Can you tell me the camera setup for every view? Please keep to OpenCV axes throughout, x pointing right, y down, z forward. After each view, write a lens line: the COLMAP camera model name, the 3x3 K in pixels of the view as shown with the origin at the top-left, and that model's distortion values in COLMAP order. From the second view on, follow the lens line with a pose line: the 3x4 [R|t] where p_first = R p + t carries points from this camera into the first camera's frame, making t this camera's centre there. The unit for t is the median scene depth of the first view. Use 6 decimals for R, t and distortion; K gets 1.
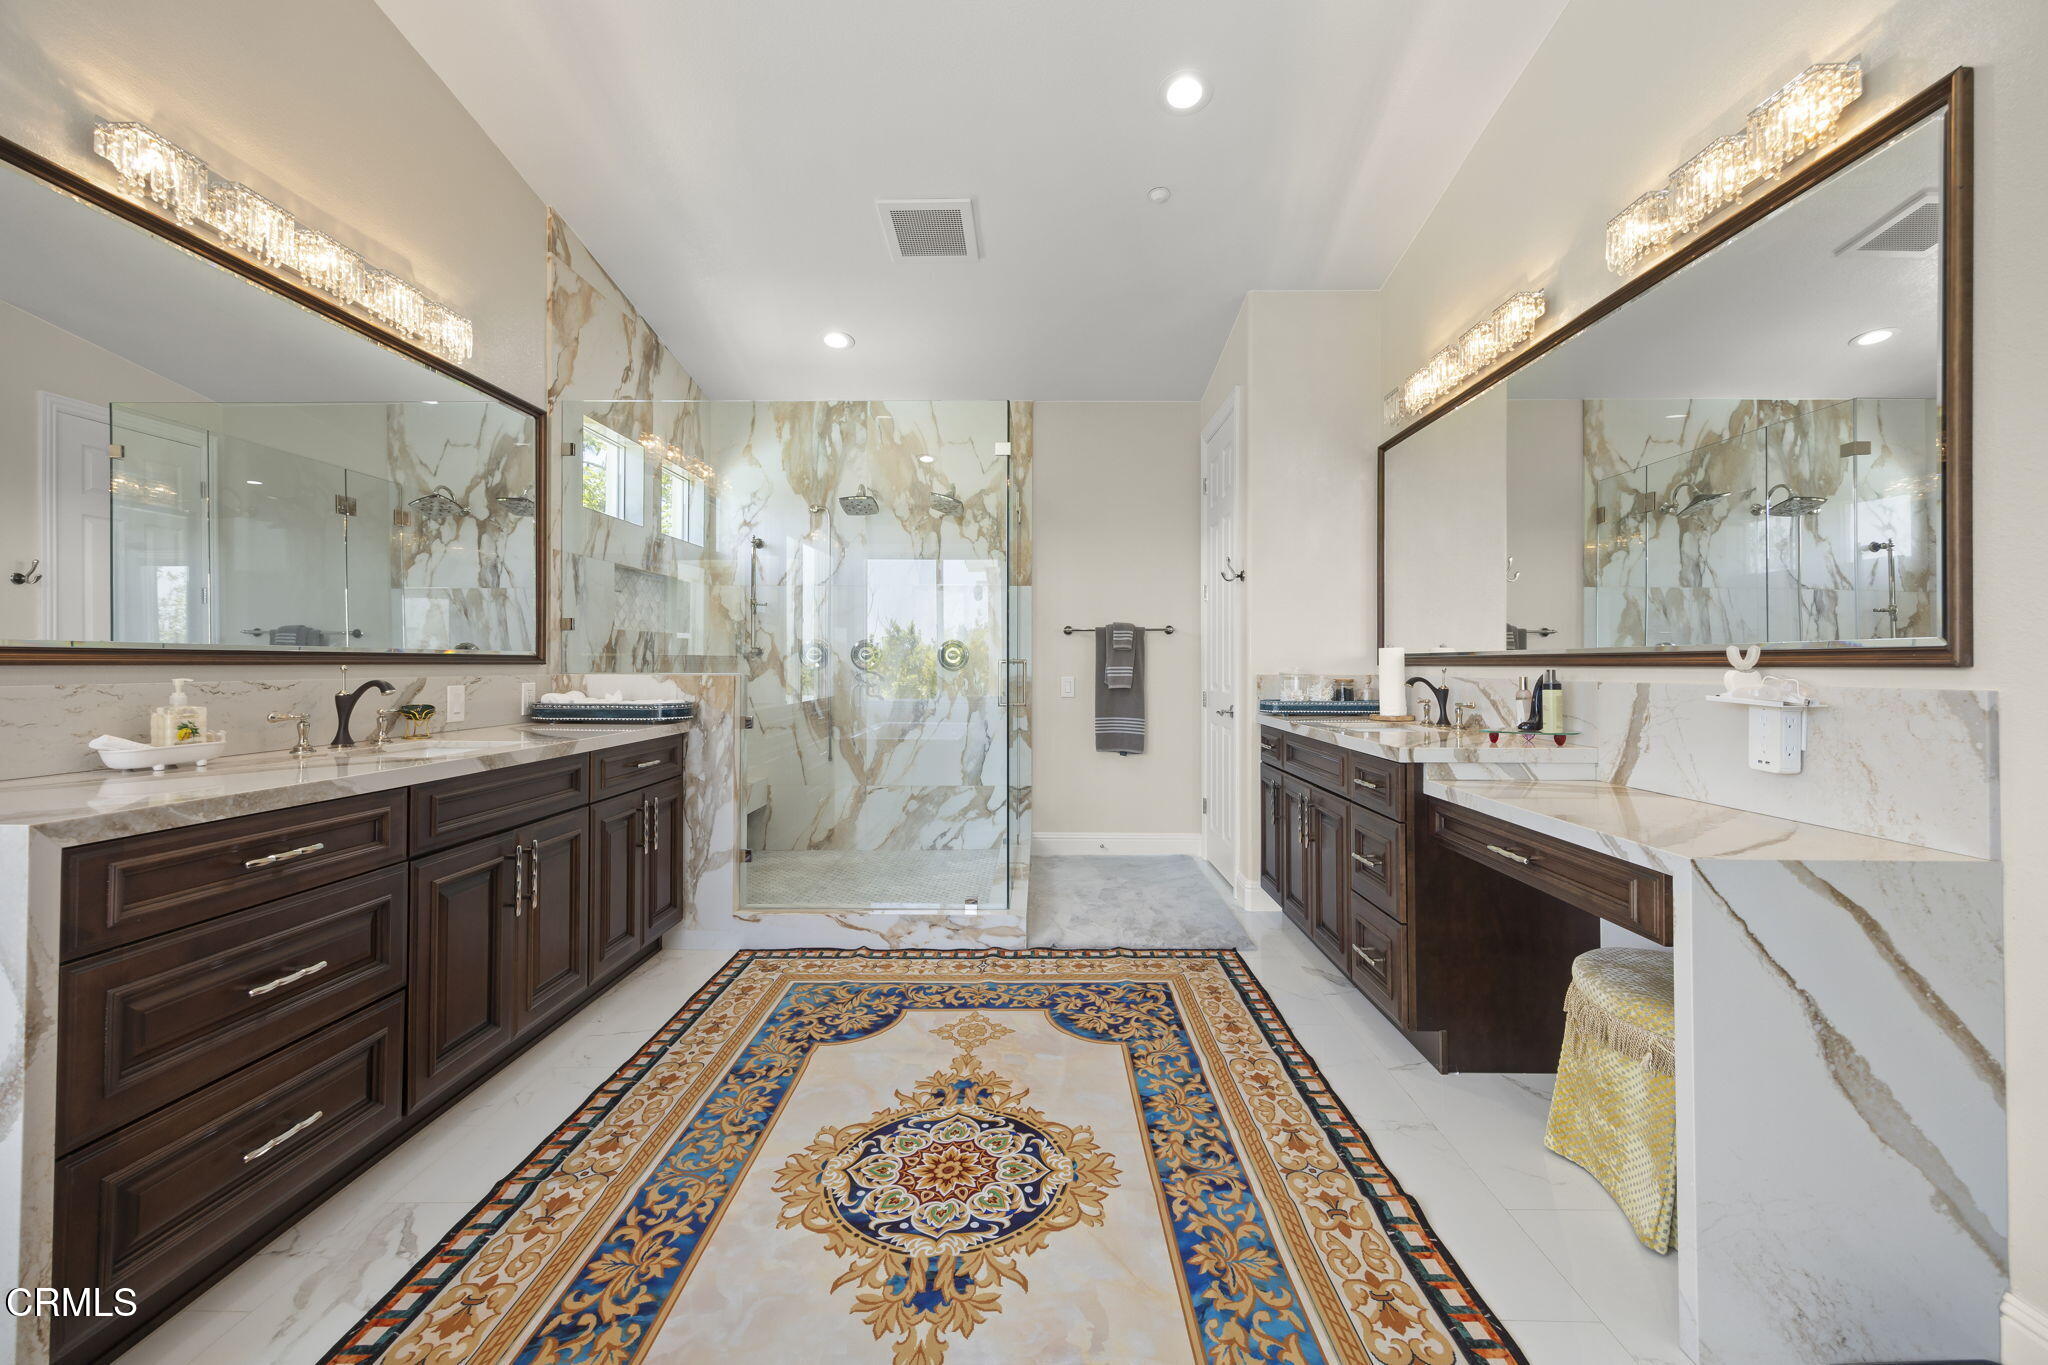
lens RADIAL K [[876.4, 0, 1024.2], [0, 876.4, 670.2], [0, 0, 1]] dist [-0.000719, -0.000058]
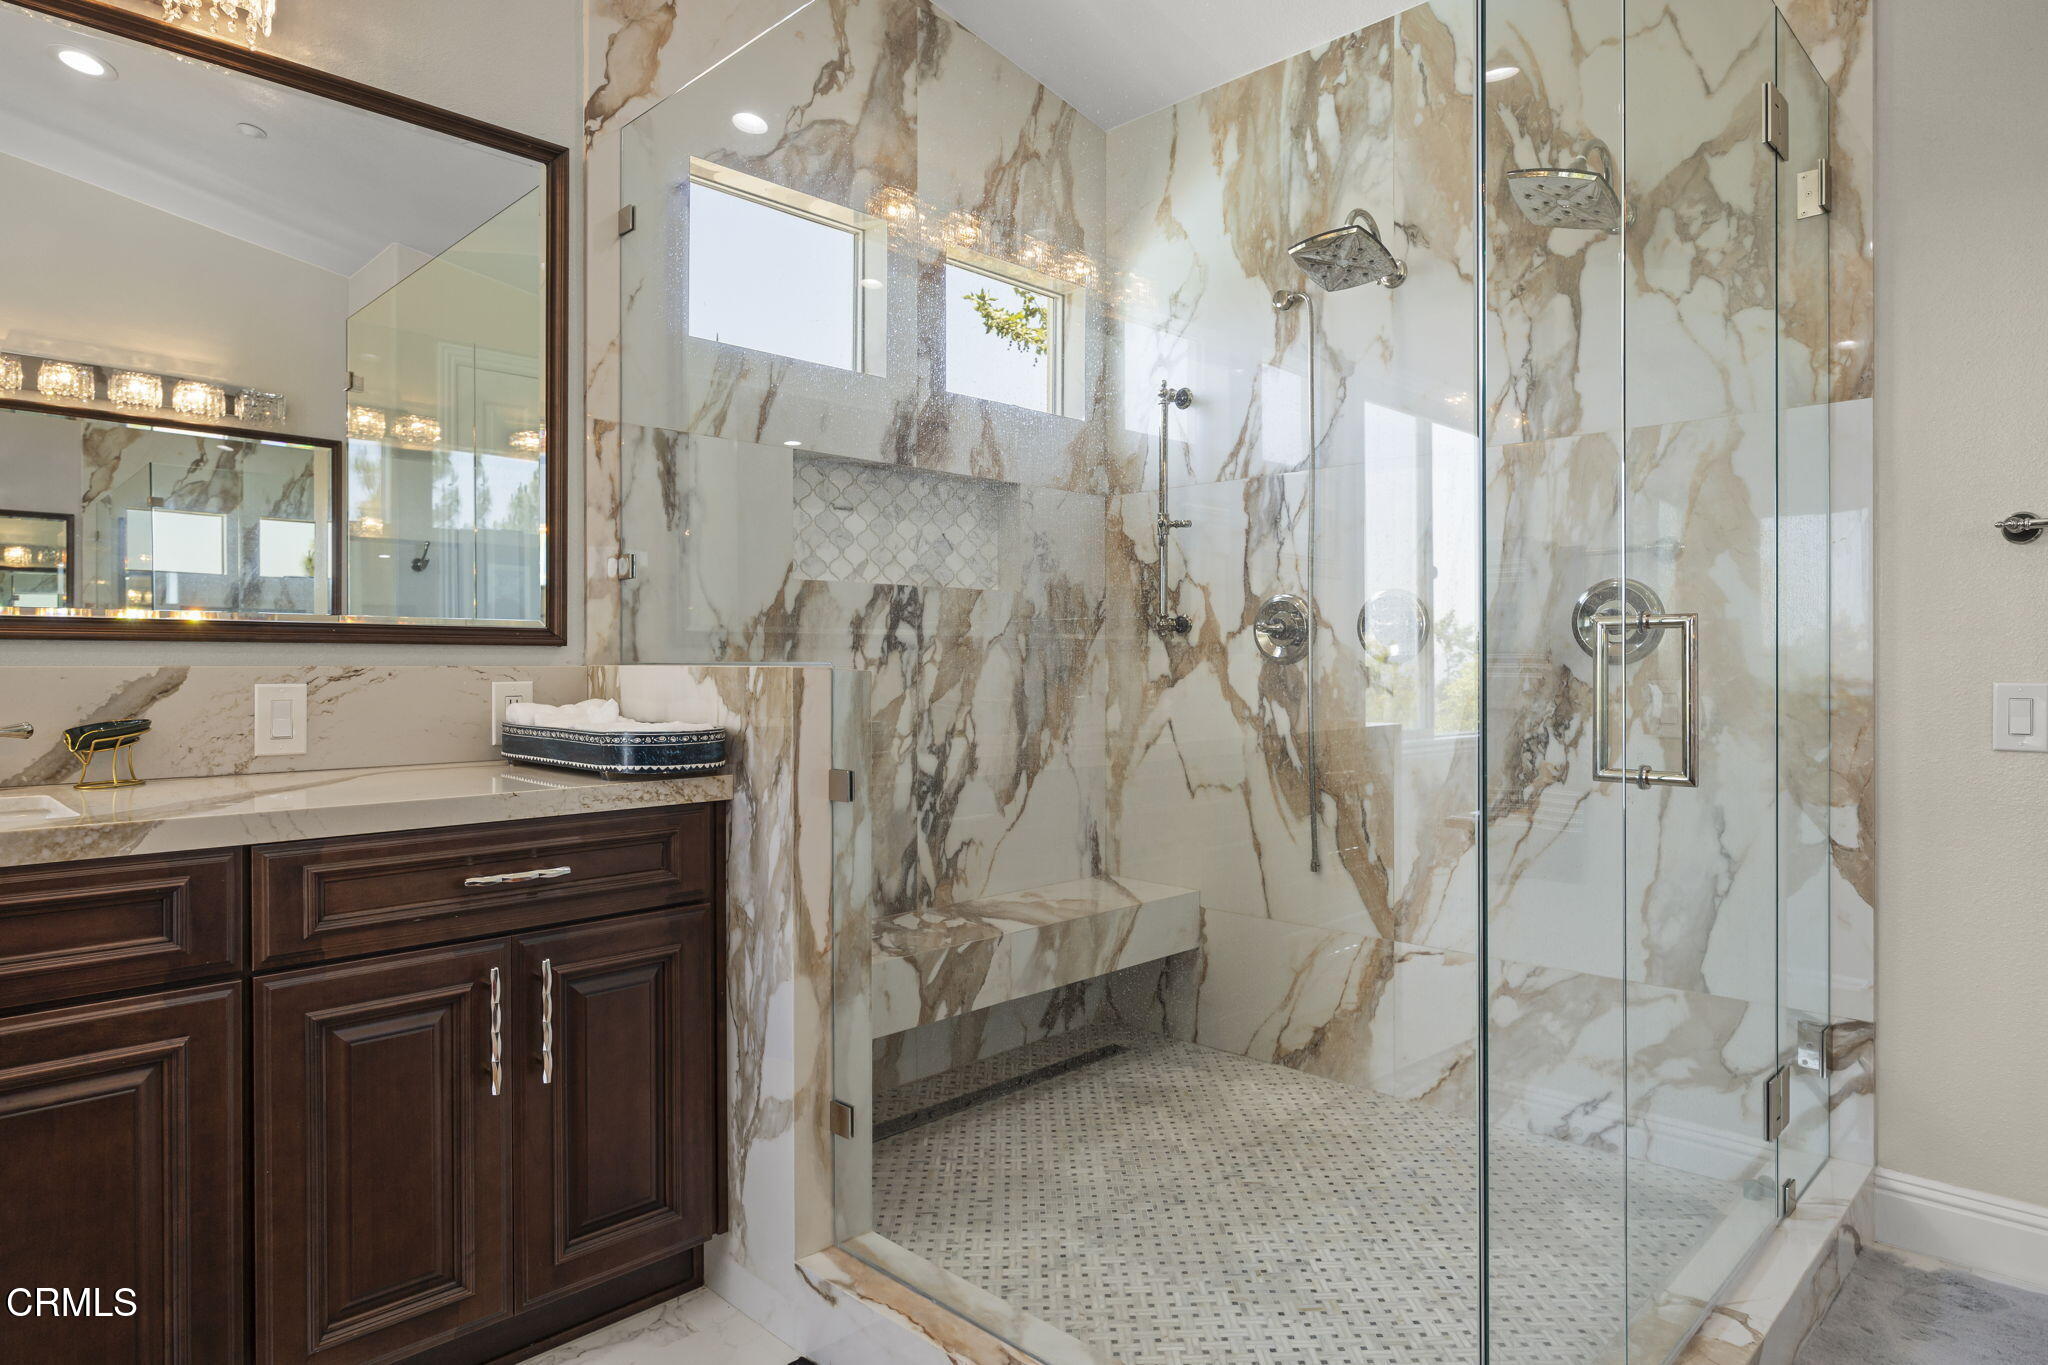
lens RADIAL K [[1184.6, 0, 1024.2], [0, 1184.6, 670.9], [0, 0, 1]] dist [-0.008051, -0.007308]
pose [[0.719959, 0.000858, -0.694016, 0.082878], [-0.004464, 0.999984, -0.003395, 0.006374], [0.694002, 0.005542, 0.719951, 0.477547]]
